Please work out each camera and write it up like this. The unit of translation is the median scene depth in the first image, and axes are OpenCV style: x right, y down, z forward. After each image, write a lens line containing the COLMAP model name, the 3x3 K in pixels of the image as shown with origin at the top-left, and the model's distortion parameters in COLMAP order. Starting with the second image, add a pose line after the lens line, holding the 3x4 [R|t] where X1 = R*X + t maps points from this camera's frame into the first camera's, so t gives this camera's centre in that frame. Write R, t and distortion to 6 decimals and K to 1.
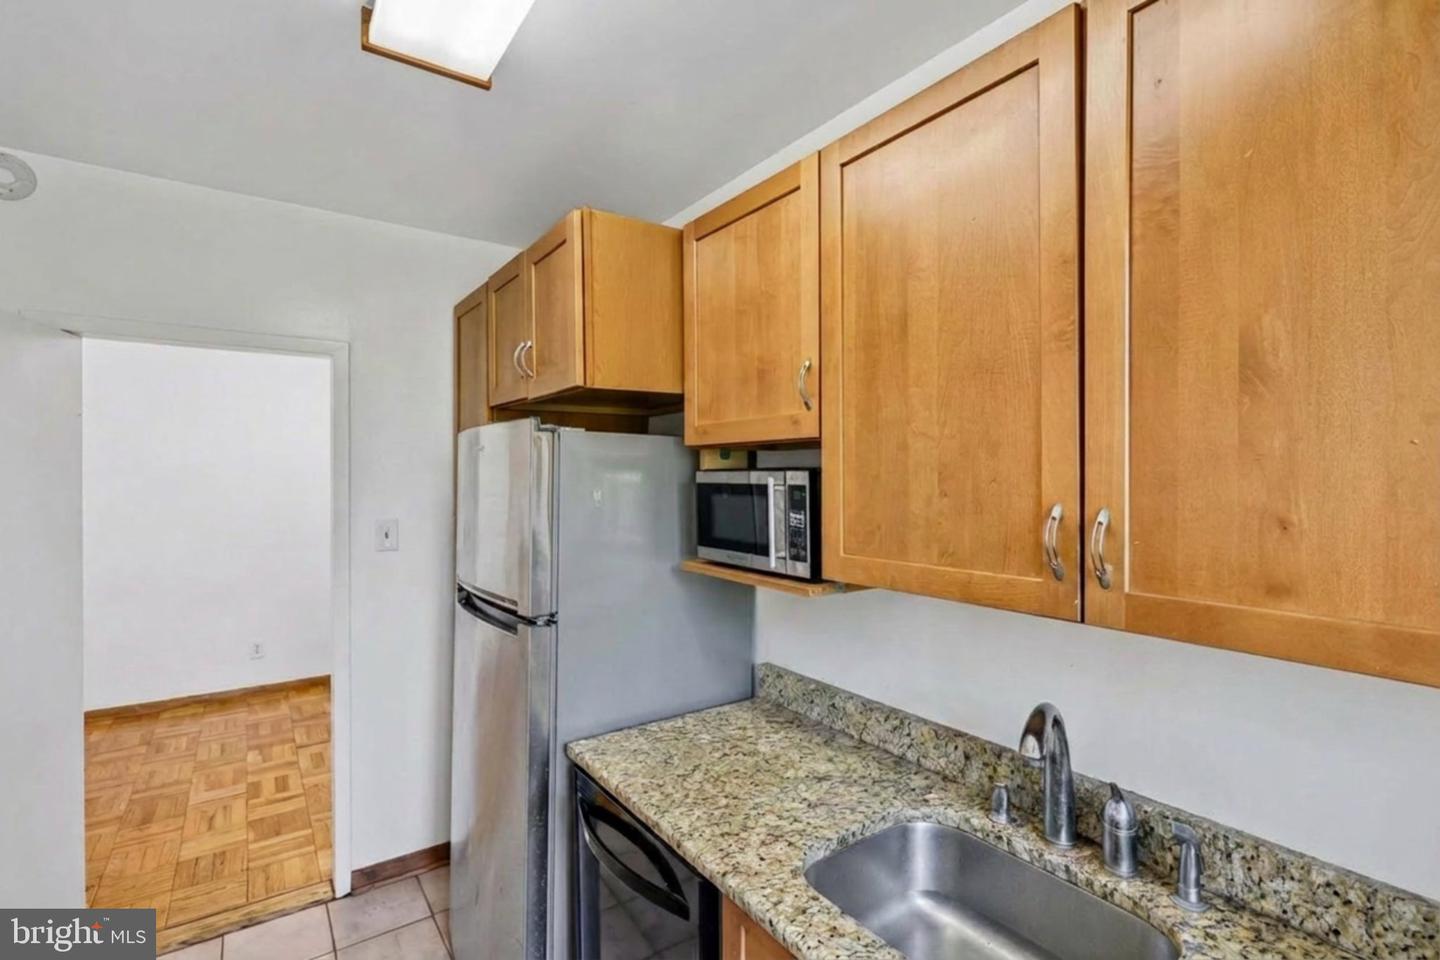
lens RADIAL K [[660.8, 0, 715.8], [0, 660.8, 480.3], [0, 0, 1]] dist [0.000883, -0.000018]
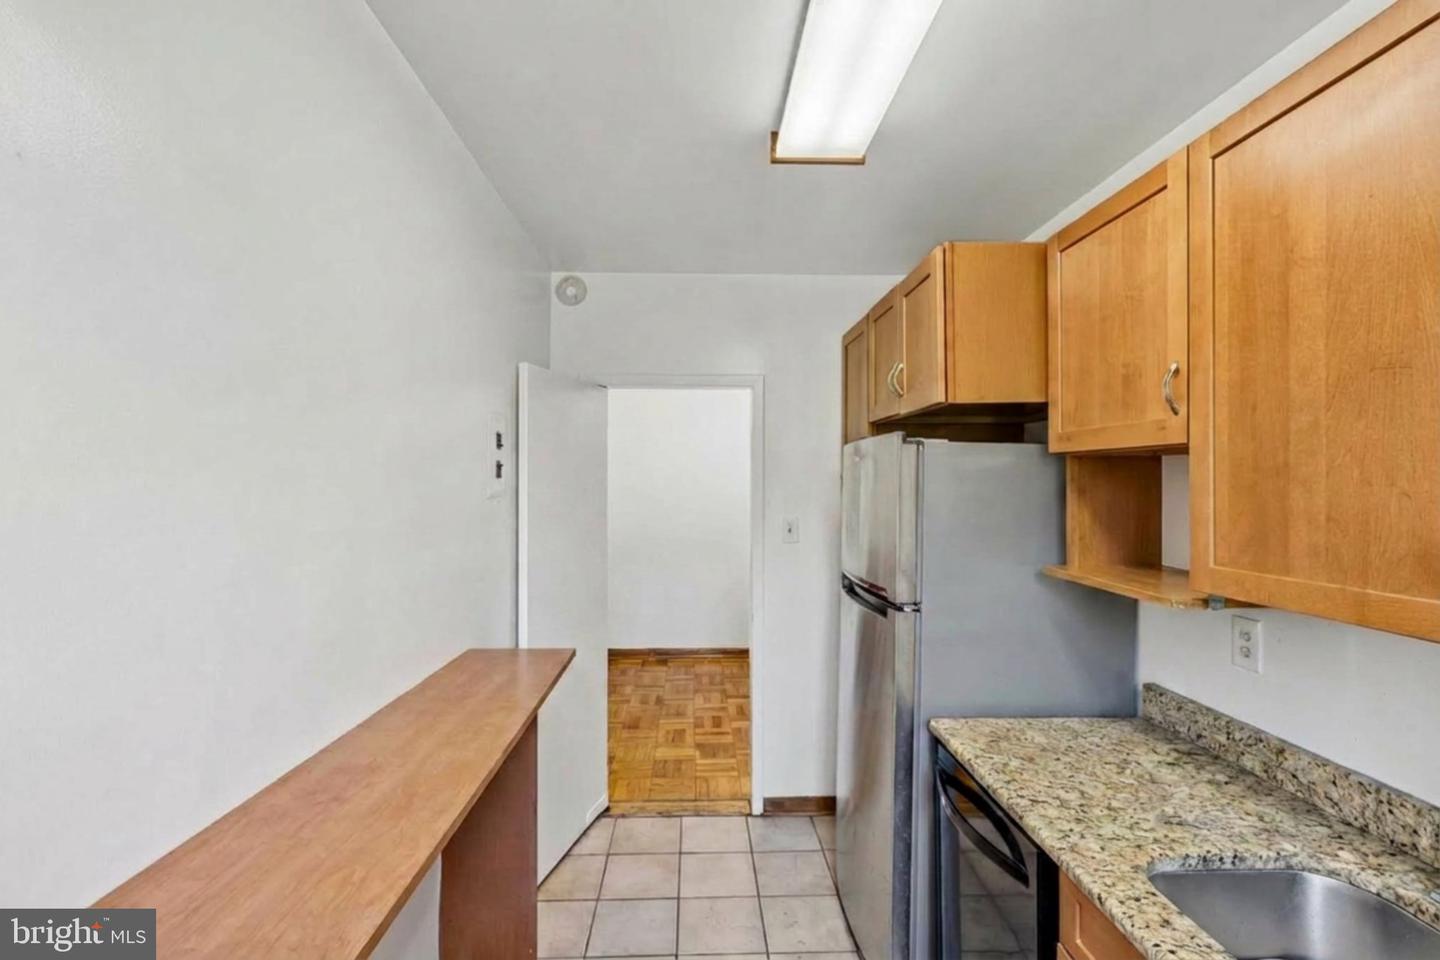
lens RADIAL K [[660.8, 0, 715.8], [0, 660.8, 480.3], [0, 0, 1]] dist [0.000883, -0.000018]
pose [[0.835179, 0.000319, -0.549978, 0.090470], [-0.004865, 0.999965, -0.006808, -0.000427], [0.549957, 0.008362, 0.835151, -0.146222]]
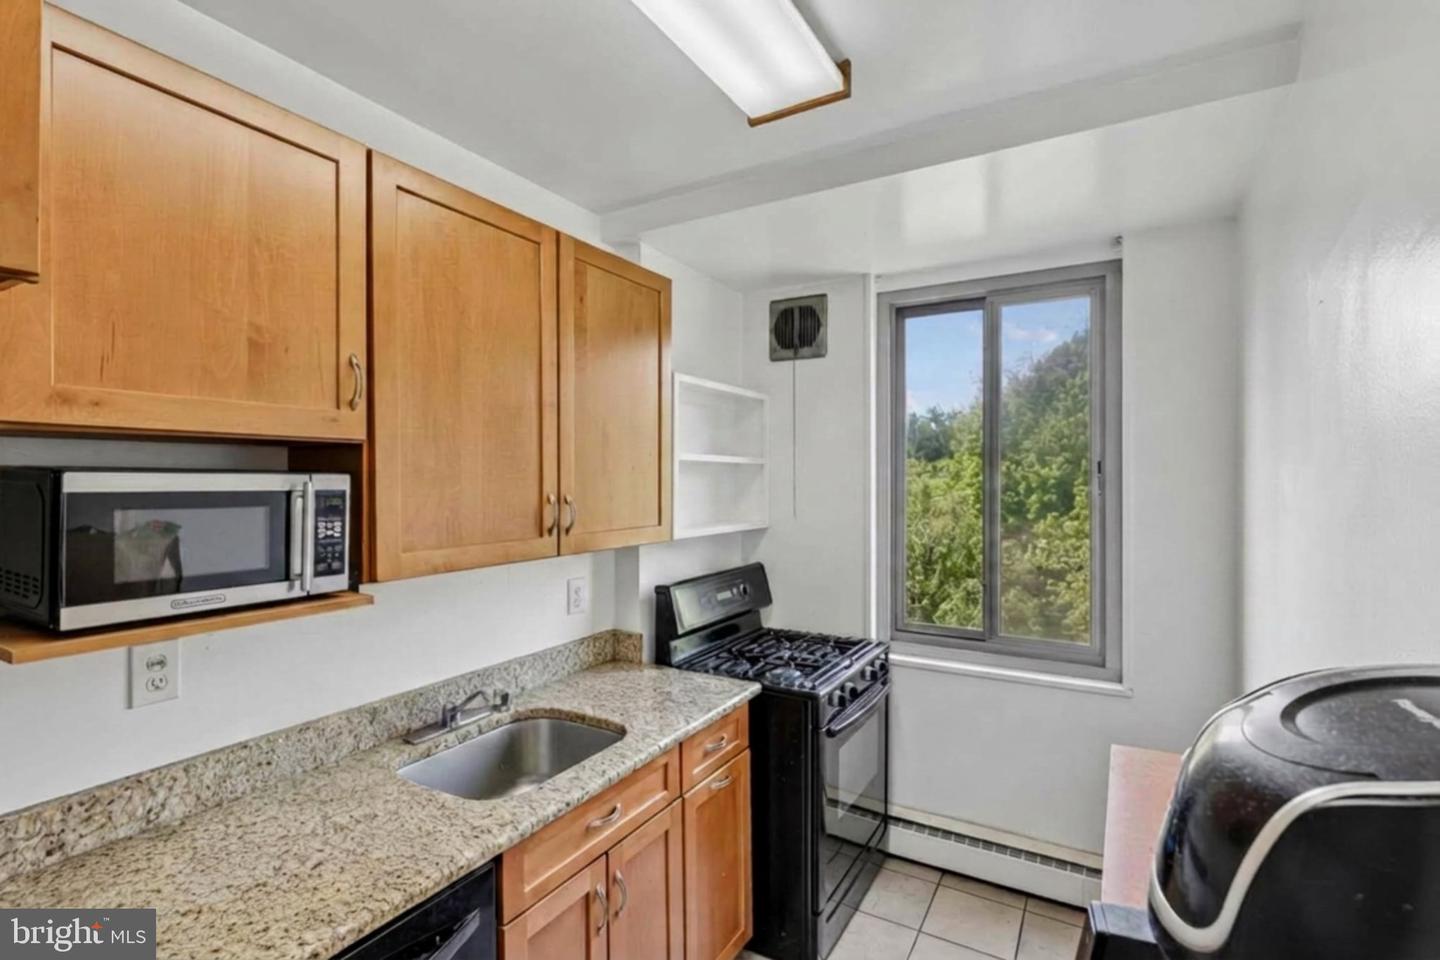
lens RADIAL K [[646.9, 0, 720.0], [0, 646.9, 480.0], [0, 0, 1]] dist [-0.001737, -0.000066]
pose [[-0.408280, -0.001307, 0.912856, -0.773824], [0.006728, 0.999968, 0.004441, -0.007319], [-0.912832, 0.007955, -0.408258, 0.746580]]
